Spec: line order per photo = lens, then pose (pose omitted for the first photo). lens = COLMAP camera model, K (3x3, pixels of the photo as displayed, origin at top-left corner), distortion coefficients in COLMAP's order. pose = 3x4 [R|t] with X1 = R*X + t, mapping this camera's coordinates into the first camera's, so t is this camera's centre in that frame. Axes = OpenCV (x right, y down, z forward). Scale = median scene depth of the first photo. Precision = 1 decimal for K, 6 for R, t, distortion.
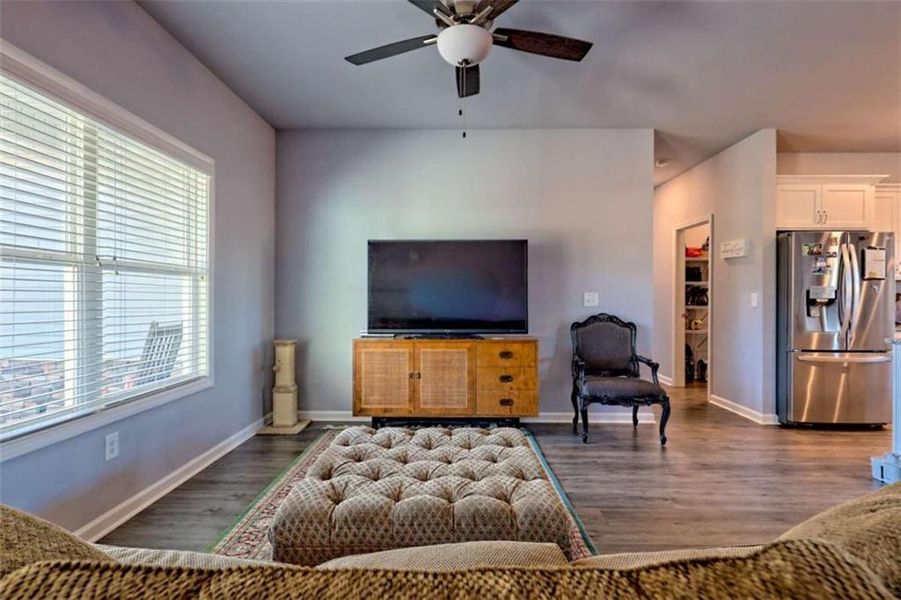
lens RADIAL K [[438.2, 0, 450.5], [0, 438.2, 300.0], [0, 0, 1]] dist [0.002183, 0.000309]
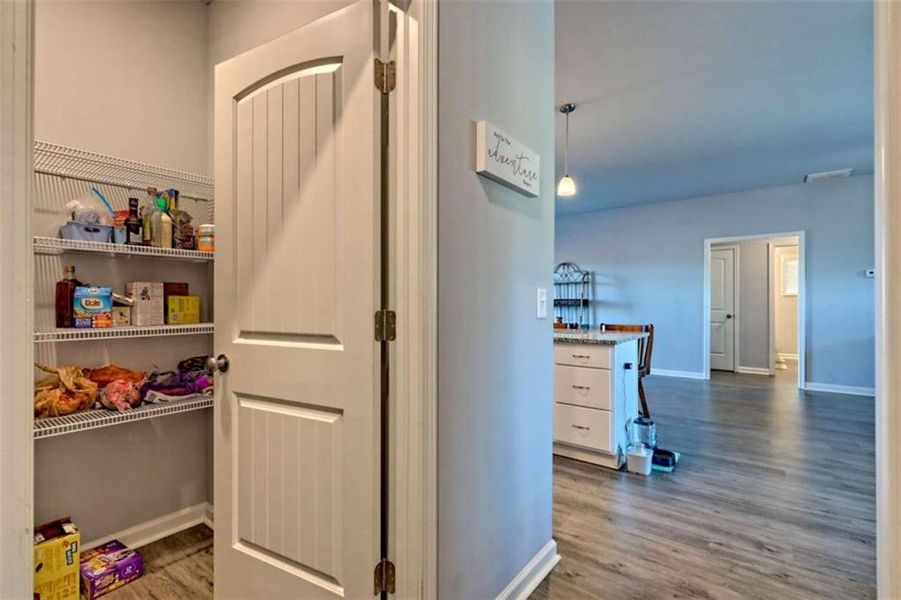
lens RADIAL K [[409.8, 0, 445.9], [0, 409.8, 300.6], [0, 0, 1]] dist [0.000146, 0.000055]
pose [[-0.791504, -0.002419, 0.611160, 0.556415], [0.000426, 0.999990, 0.004509, -0.004490], [-0.611164, 0.003829, -0.791494, 1.504350]]
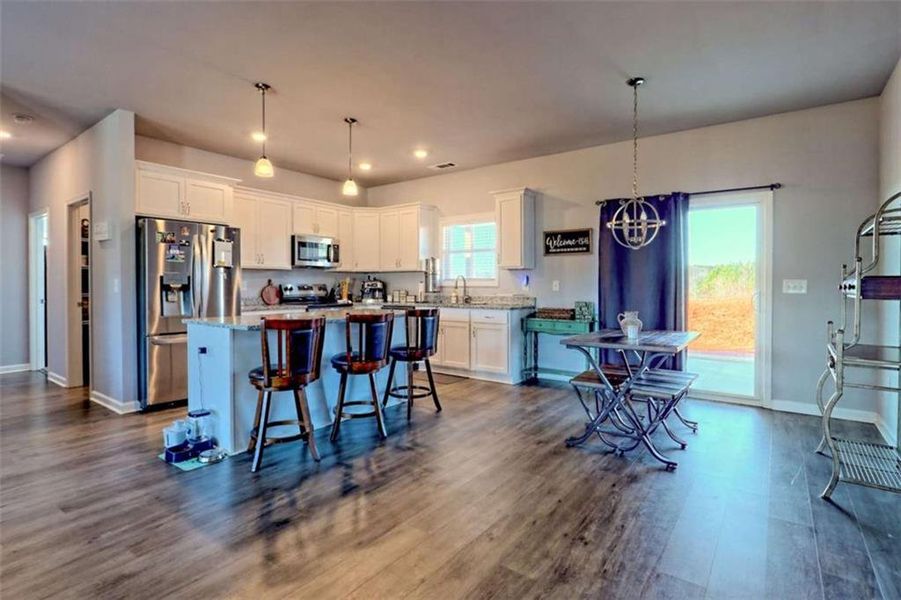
lens RADIAL K [[450.8, 0, 439.4], [0, 450.8, 288.0], [0, 0, 1]] dist [-0.001865, -0.000593]
pose [[0.590855, -0.010611, 0.806708, 0.342967], [0.008455, 0.999940, 0.006960, 0.004272], [-0.806734, 0.002709, 0.590909, -0.161892]]
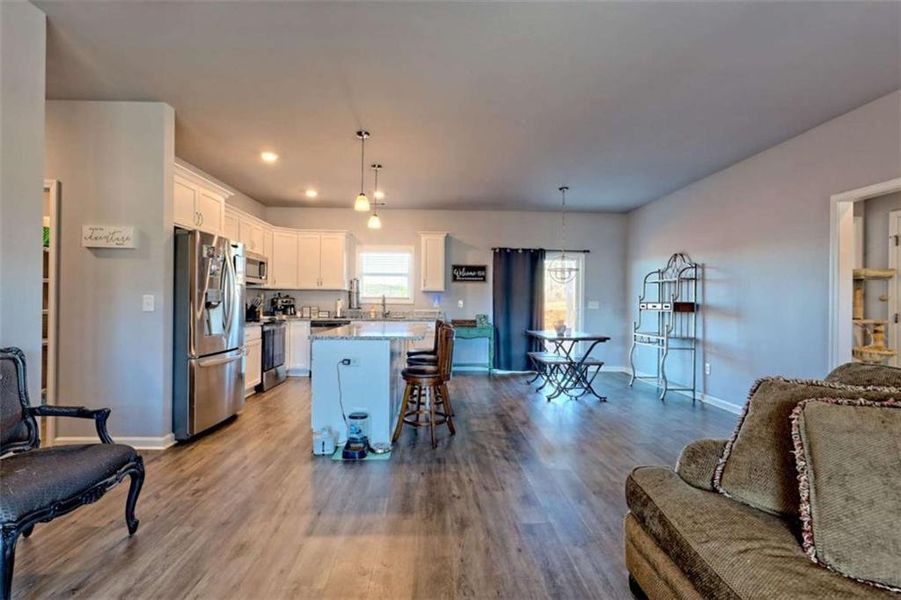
lens RADIAL K [[414.8, 0, 447.6], [0, 414.8, 300.9], [0, 0, 1]] dist [0.002261, 0.000094]
pose [[-0.043540, -0.004738, 0.999040, -0.120847], [-0.003323, 0.999984, 0.004598, -0.010939], [-0.999046, -0.003120, -0.043555, 0.511724]]
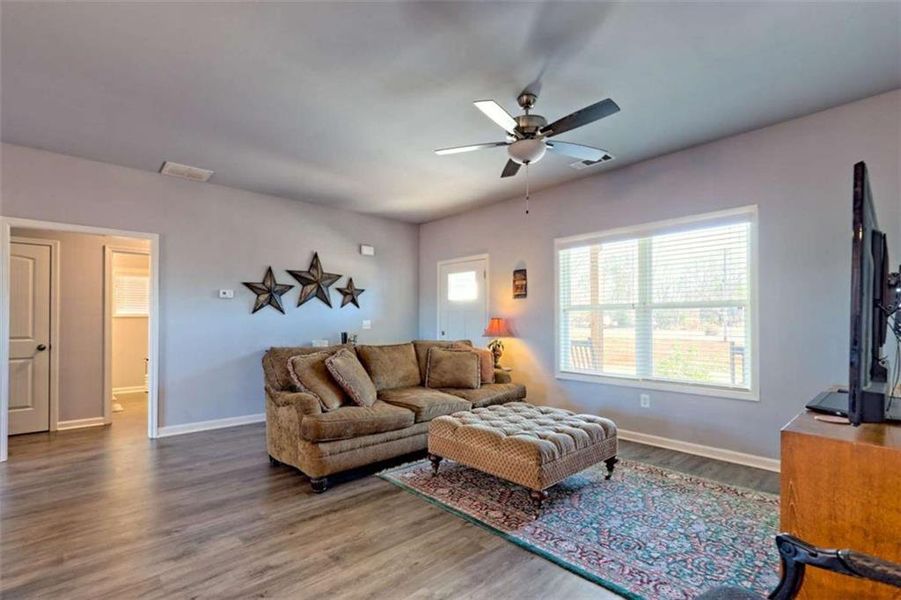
lens RADIAL K [[409.0, 0, 449.2], [0, 409.0, 319.0], [0, 0, 1]] dist [-0.001034, -0.000328]
pose [[-0.726715, -0.007582, -0.686897, 0.625896], [-0.004496, 0.999970, -0.006281, -0.006654], [0.686924, -0.001477, -0.726727, 0.974702]]
